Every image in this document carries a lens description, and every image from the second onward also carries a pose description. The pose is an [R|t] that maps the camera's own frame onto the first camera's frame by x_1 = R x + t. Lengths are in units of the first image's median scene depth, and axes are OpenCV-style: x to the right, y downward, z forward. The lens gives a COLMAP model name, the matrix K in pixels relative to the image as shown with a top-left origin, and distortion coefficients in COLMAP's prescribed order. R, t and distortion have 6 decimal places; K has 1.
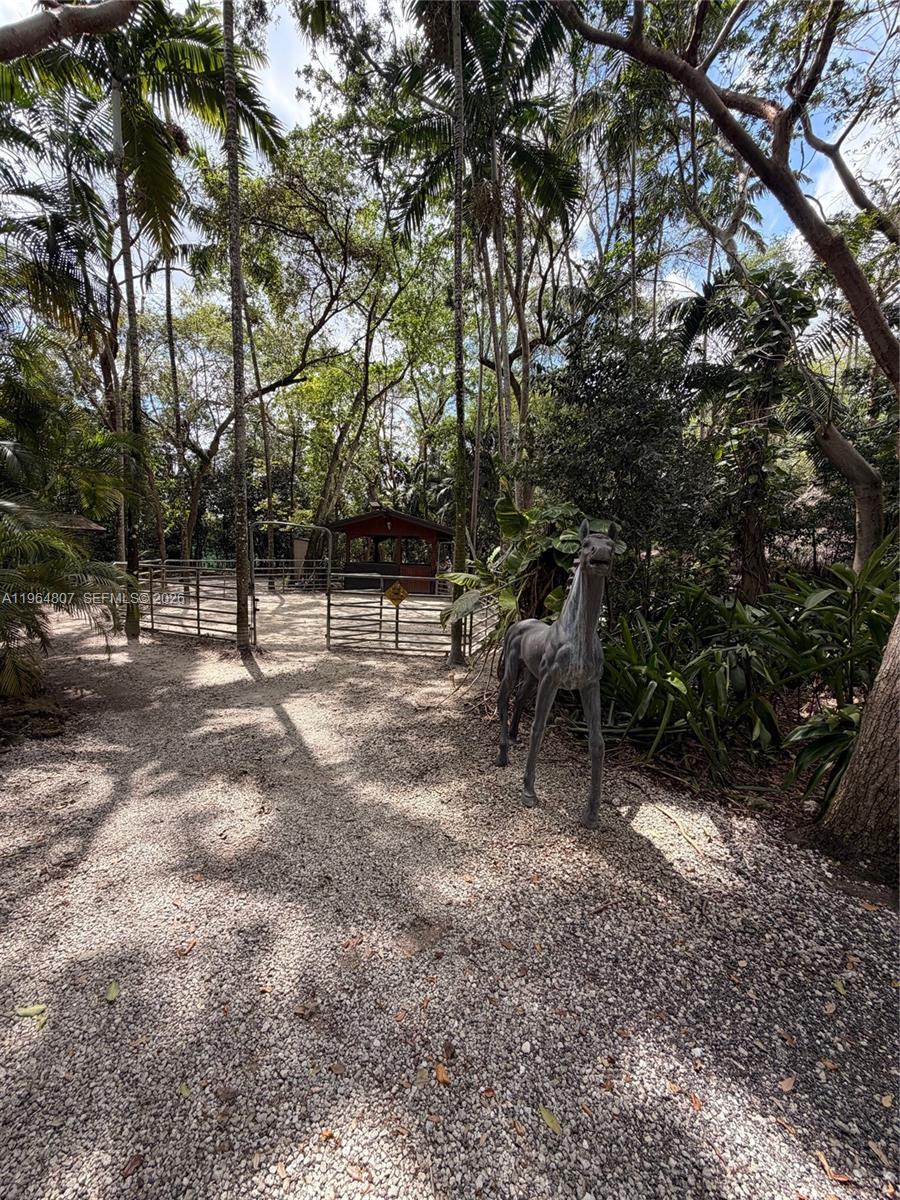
lens RADIAL K [[474.4, 0, 450.0], [0, 474.4, 600.0], [0, 0, 1]] dist [-0.006133, 0.000127]
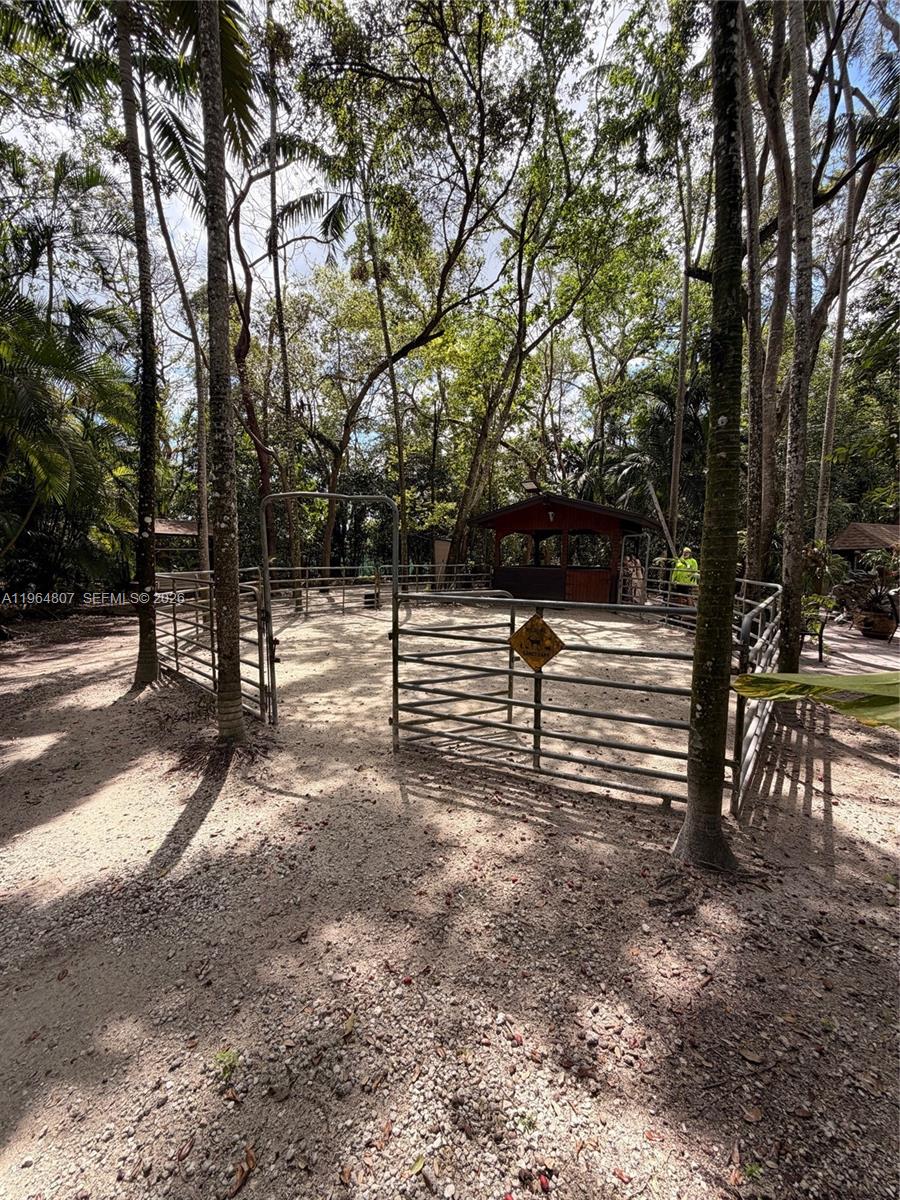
lens RADIAL K [[474.4, 0, 450.0], [0, 474.4, 600.0], [0, 0, 1]] dist [-0.006133, 0.000127]
pose [[0.936583, 0.005941, -0.350395, -0.012482], [-0.008092, 0.999956, -0.004675, -0.015733], [0.350351, 0.007214, 0.936591, 0.192680]]
